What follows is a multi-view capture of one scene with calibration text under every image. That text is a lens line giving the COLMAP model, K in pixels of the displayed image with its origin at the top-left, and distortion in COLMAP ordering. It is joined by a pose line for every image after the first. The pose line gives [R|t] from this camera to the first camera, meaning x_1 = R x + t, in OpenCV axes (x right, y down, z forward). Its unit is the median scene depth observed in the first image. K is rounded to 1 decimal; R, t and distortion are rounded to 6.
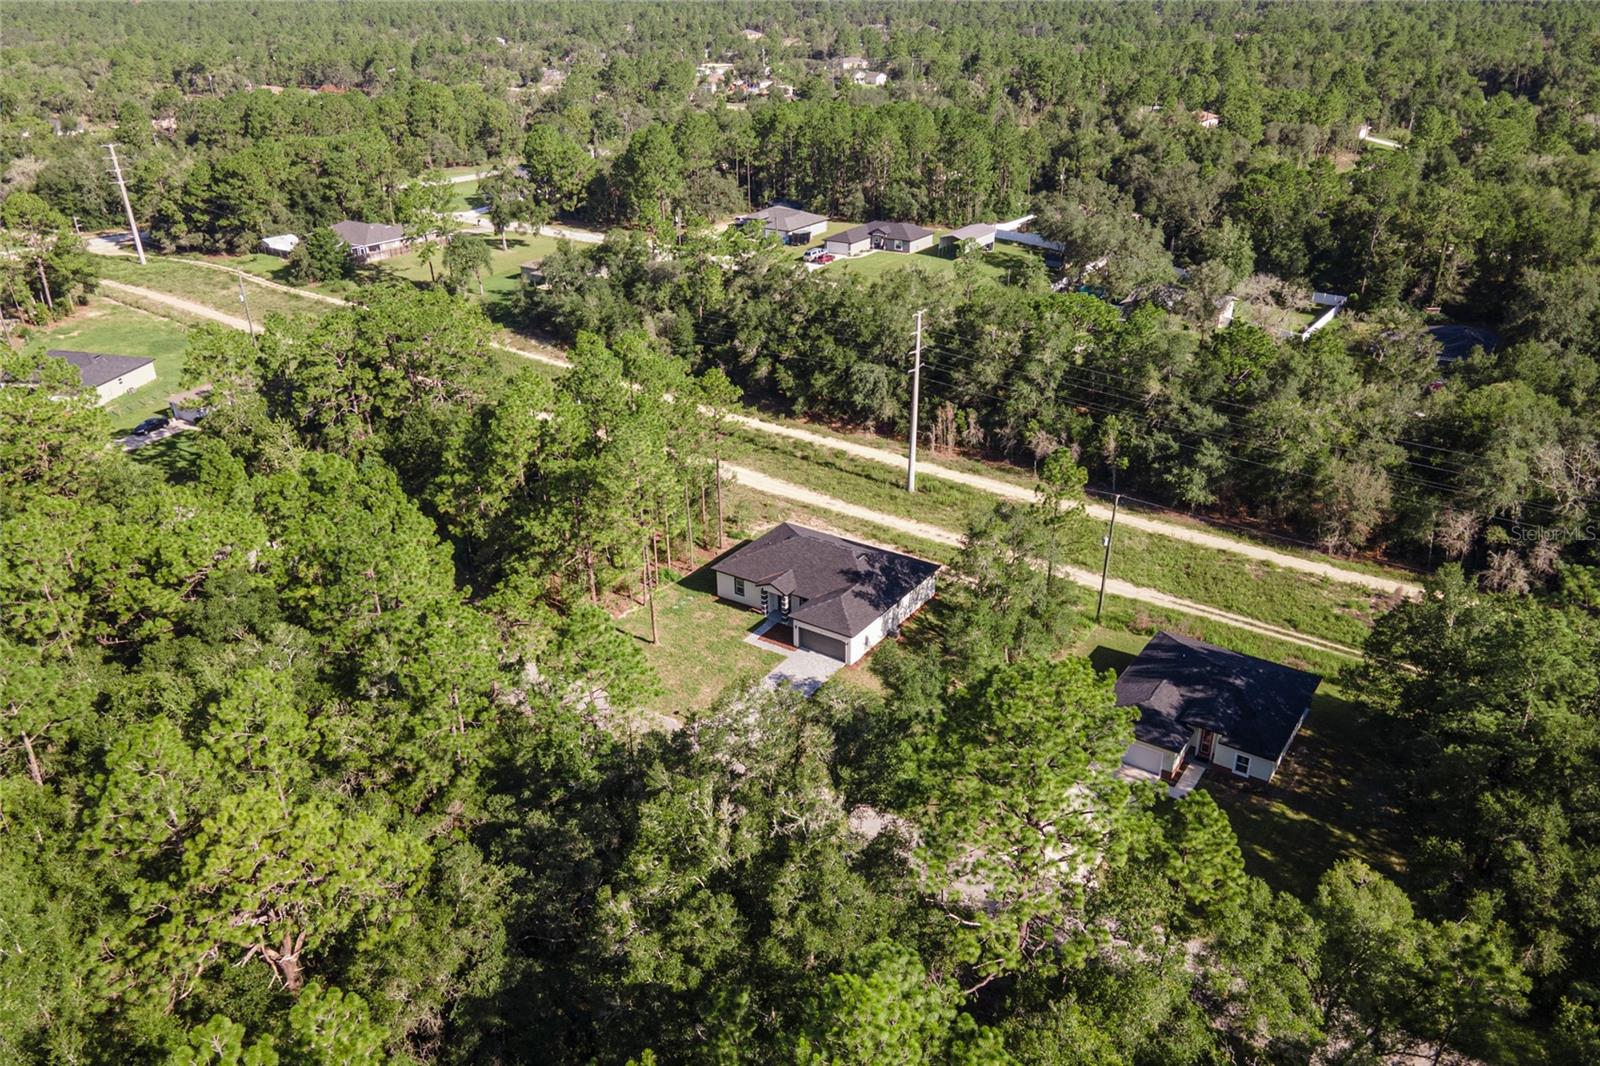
lens RADIAL K [[1171.9, 0, 786.2], [0, 1171.9, 532.7], [0, 0, 1]] dist [0.035137, 0.014012]
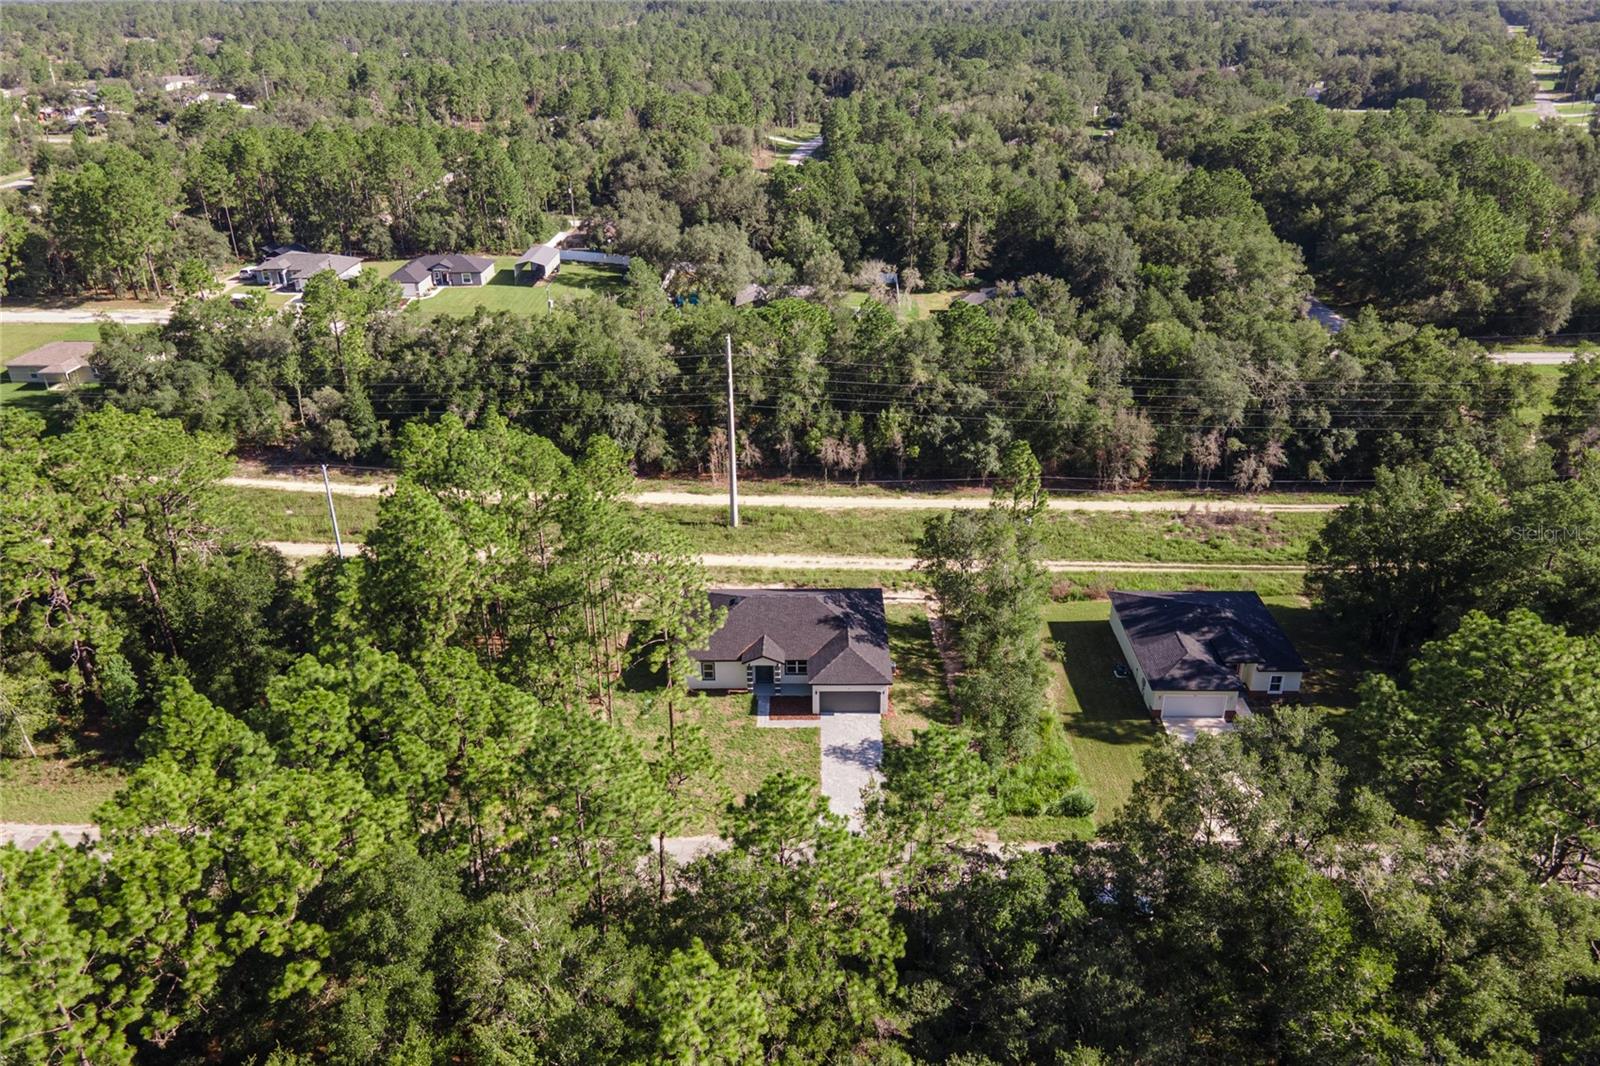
lens RADIAL K [[1171.9, 0, 787.9], [0, 1171.9, 537.0], [0, 0, 1]] dist [0.035137, 0.014012]
pose [[0.833257, -0.237427, 0.499311, -0.325707], [0.240957, 0.968768, 0.058545, -0.071019], [-0.497617, 0.071529, 0.864443, 0.165140]]
